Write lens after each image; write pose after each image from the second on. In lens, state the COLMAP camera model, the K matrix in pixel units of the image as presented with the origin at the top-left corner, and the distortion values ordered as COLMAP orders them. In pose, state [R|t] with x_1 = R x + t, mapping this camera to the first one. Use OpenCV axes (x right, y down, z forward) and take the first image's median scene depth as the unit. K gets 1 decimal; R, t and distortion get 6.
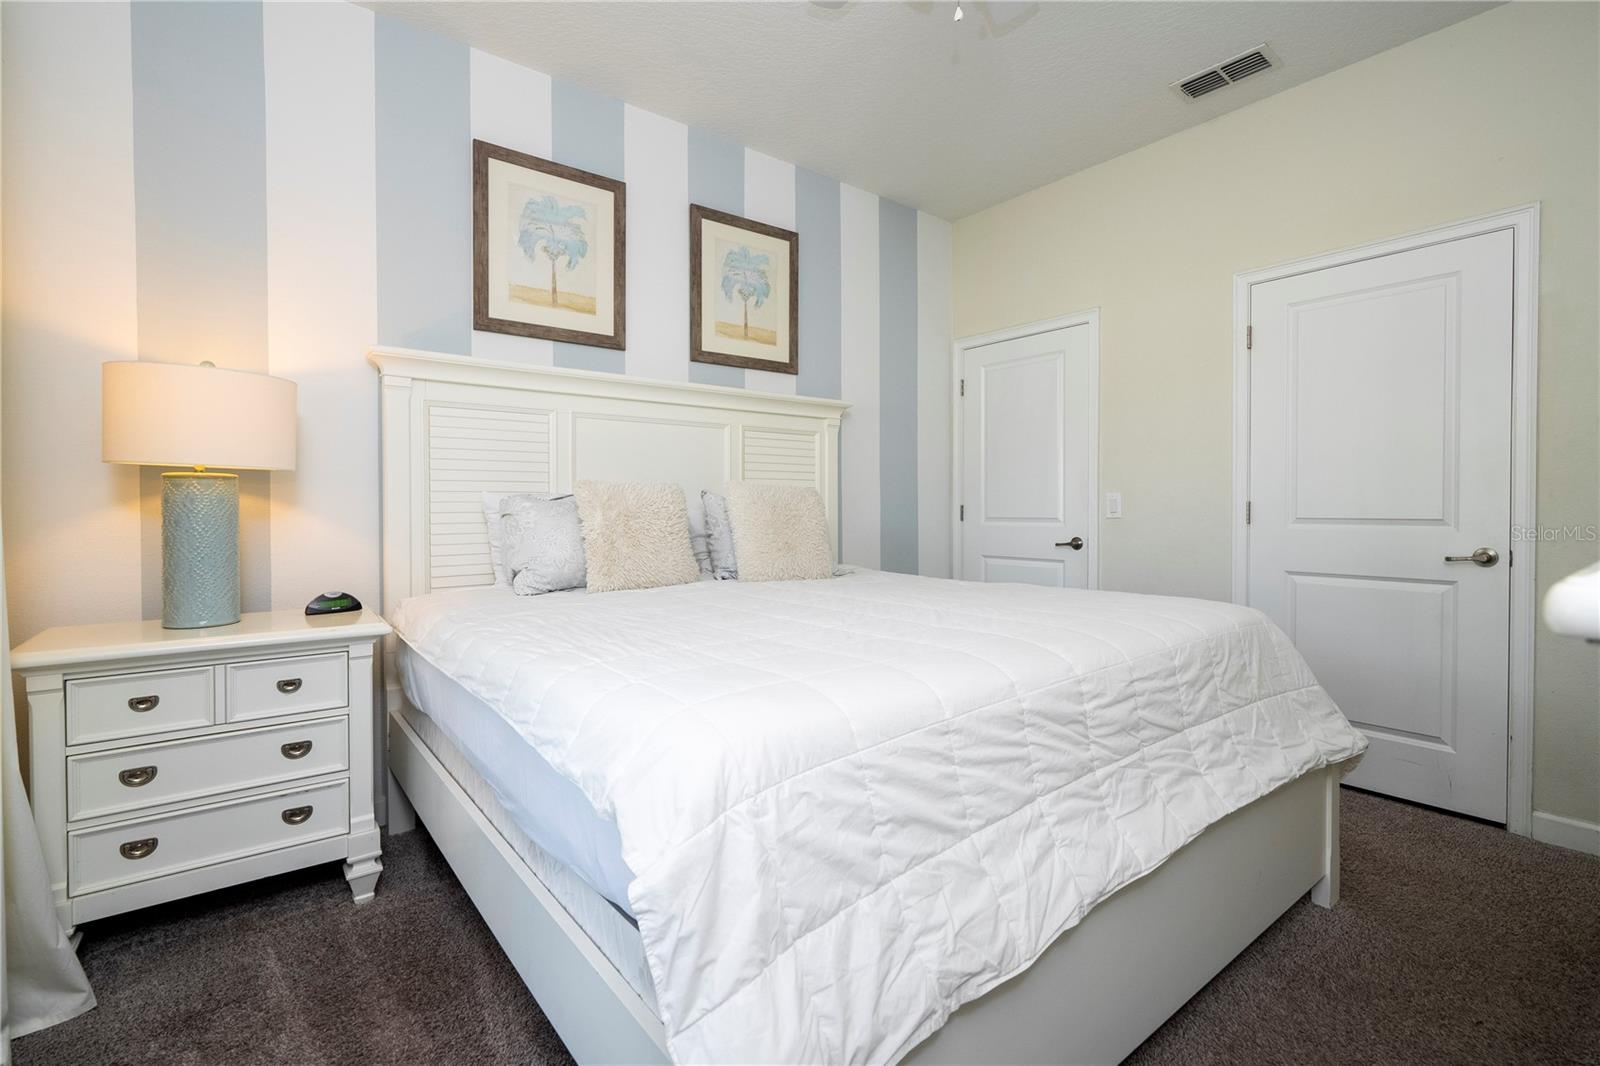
lens RADIAL K [[748.7, 0, 809.6], [0, 748.7, 513.0], [0, 0, 1]] dist [-0.006796, -0.000135]
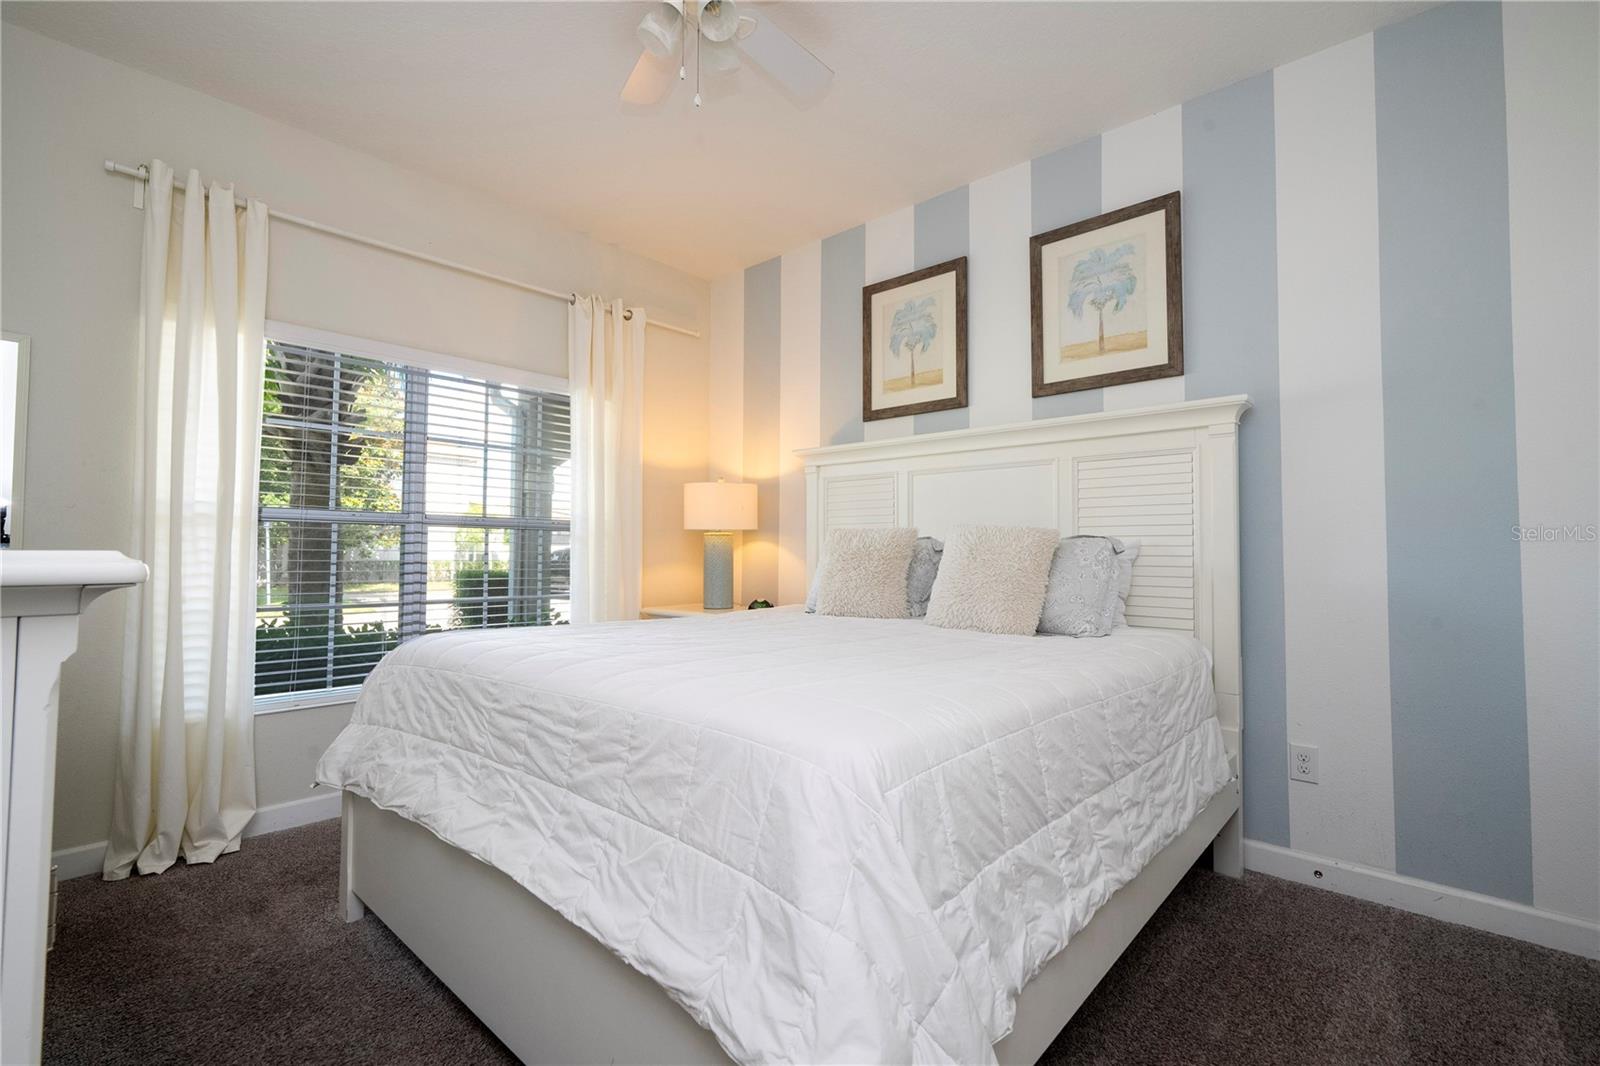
lens RADIAL K [[723.9, 0, 806.5], [0, 723.9, 529.3], [0, 0, 1]] dist [-0.001003, 0.000036]
pose [[0.151041, -0.028435, -0.988118, 0.770563], [-0.012144, 0.999457, -0.030618, -0.002502], [0.988453, 0.016624, 0.150614, 0.620036]]
